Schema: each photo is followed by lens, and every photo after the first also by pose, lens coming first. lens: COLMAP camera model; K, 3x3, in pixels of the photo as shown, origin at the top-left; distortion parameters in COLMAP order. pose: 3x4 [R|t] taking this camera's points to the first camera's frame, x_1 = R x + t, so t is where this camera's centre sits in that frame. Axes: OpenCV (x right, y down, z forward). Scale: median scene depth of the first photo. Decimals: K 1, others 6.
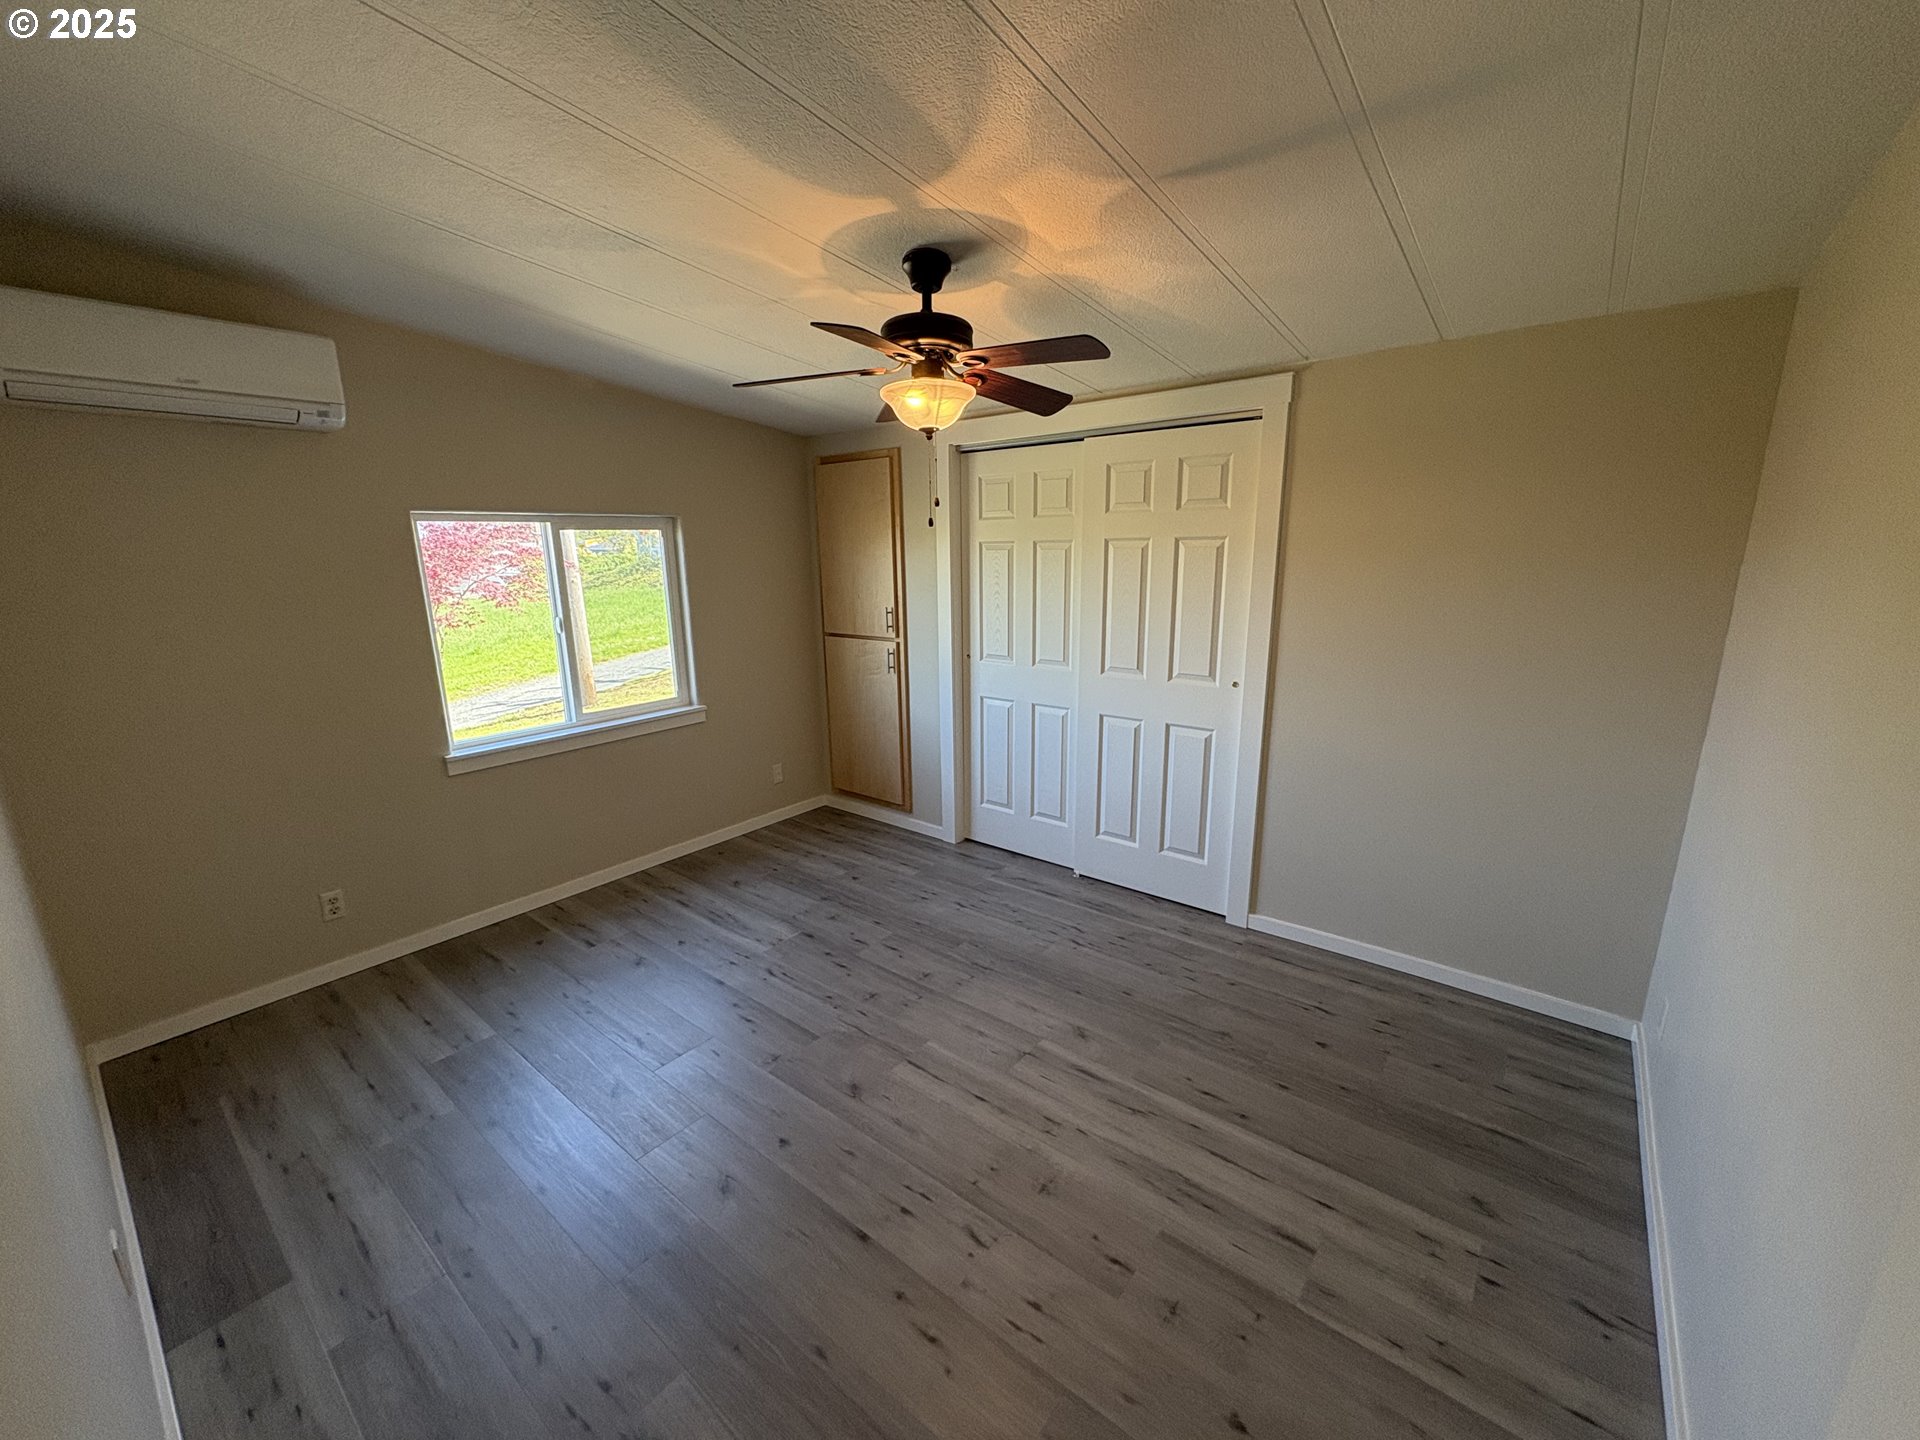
lens RADIAL K [[761.9, 0, 959.1], [0, 761.9, 721.8], [0, 0, 1]] dist [-0.001186, 0.000567]
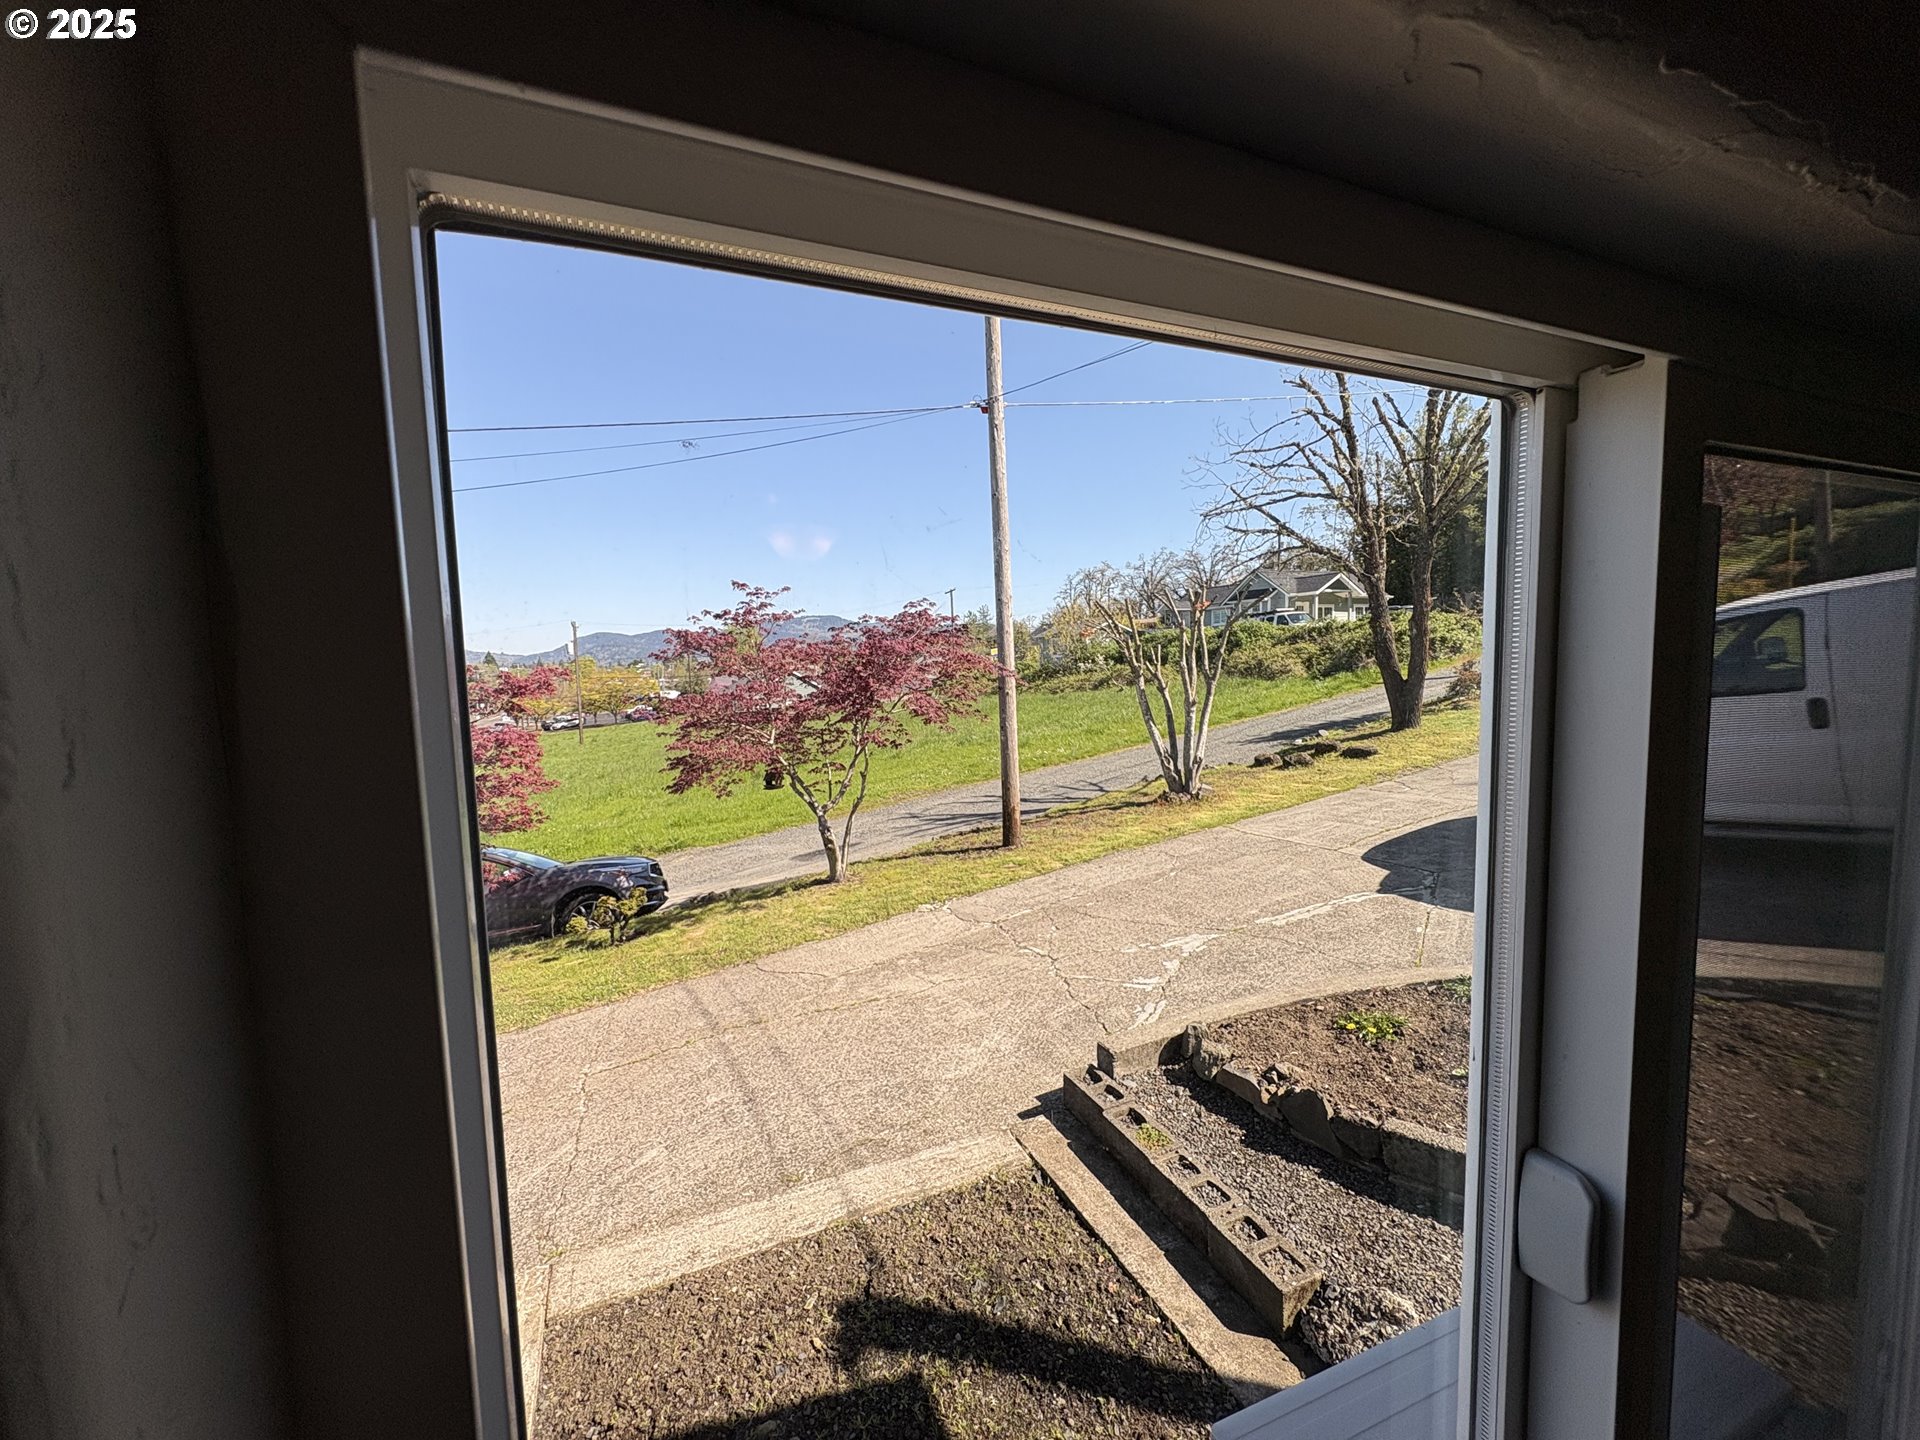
lens RADIAL K [[761.9, 0, 959.1], [0, 761.9, 721.8], [0, 0, 1]] dist [-0.001186, 0.000567]
pose [[0.885052, 0.024951, -0.464823, -0.107837], [-0.087773, 0.989595, -0.114005, -0.035601], [0.457143, 0.141699, 0.878033, 0.164323]]
